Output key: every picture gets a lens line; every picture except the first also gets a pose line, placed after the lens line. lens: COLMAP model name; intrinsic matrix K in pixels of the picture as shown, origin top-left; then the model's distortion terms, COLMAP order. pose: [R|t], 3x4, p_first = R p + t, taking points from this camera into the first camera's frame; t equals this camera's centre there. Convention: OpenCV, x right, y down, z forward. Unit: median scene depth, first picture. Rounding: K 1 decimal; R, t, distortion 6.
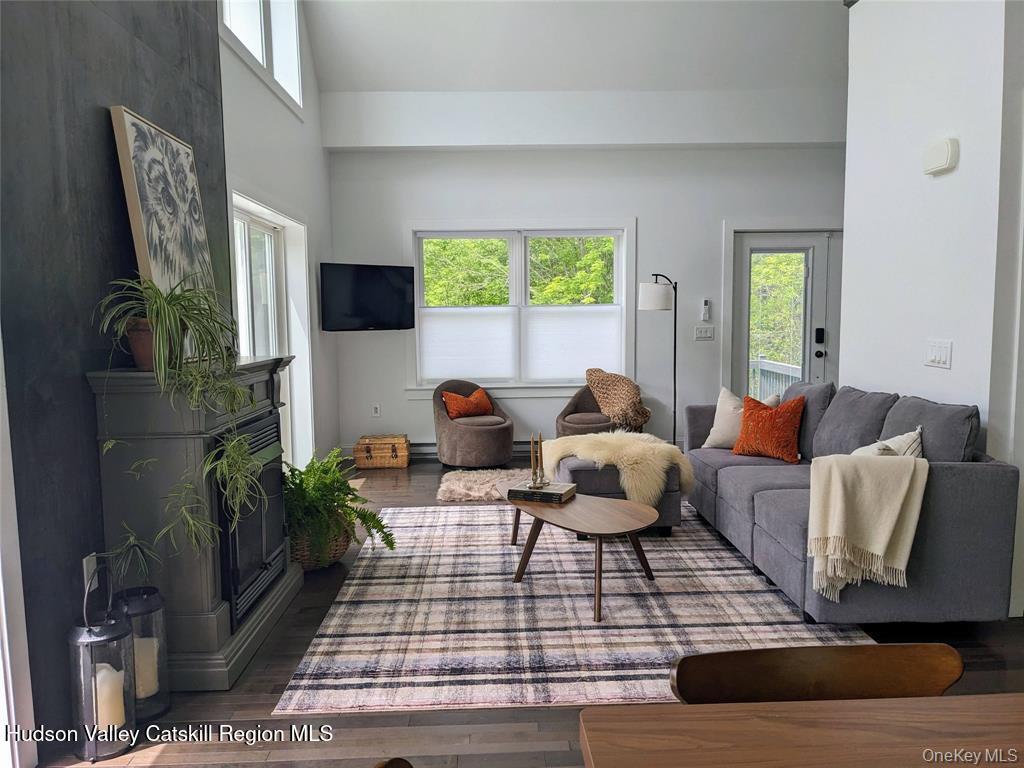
lens RADIAL K [[804.7, 0, 515.6], [0, 804.7, 392.0], [0, 0, 1]] dist [0.048790, -0.026150]
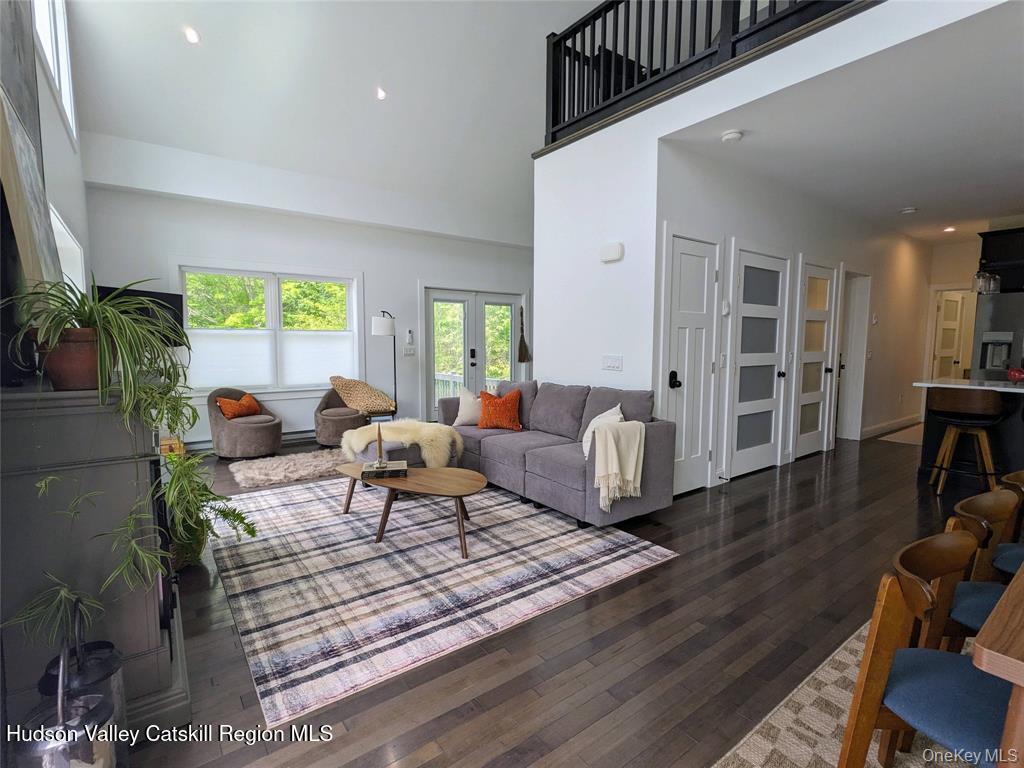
lens RADIAL K [[494.7, 0, 513.9], [0, 494.7, 380.9], [0, 0, 1]] dist [-0.001017, 0.001656]
pose [[0.820297, -0.030286, 0.571135, -0.265515], [0.039388, 0.999218, -0.003585, -0.010519], [-0.570580, 0.025437, 0.820848, 0.220168]]
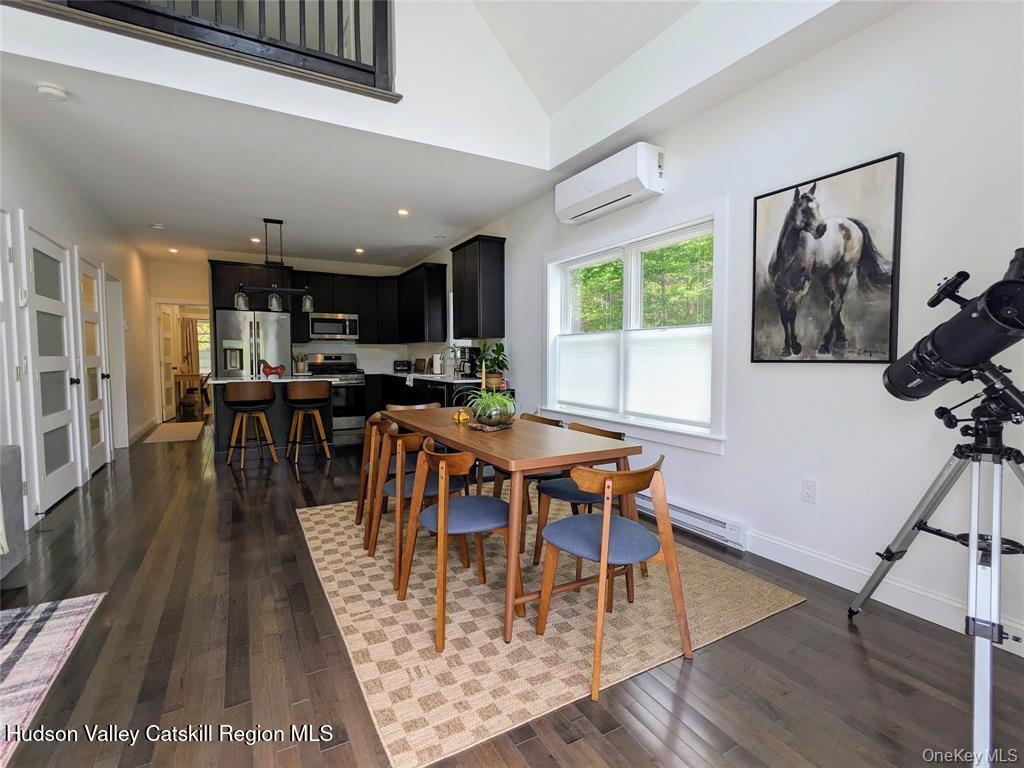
lens RADIAL K [[494.7, 0, 515.7], [0, 494.7, 380.4], [0, 0, 1]] dist [-0.001017, 0.001656]
pose [[-0.453564, -0.031033, 0.890683, -0.417204], [0.092023, 0.992421, 0.081439, -0.005841], [-0.886460, 0.118901, -0.447271, 0.500101]]
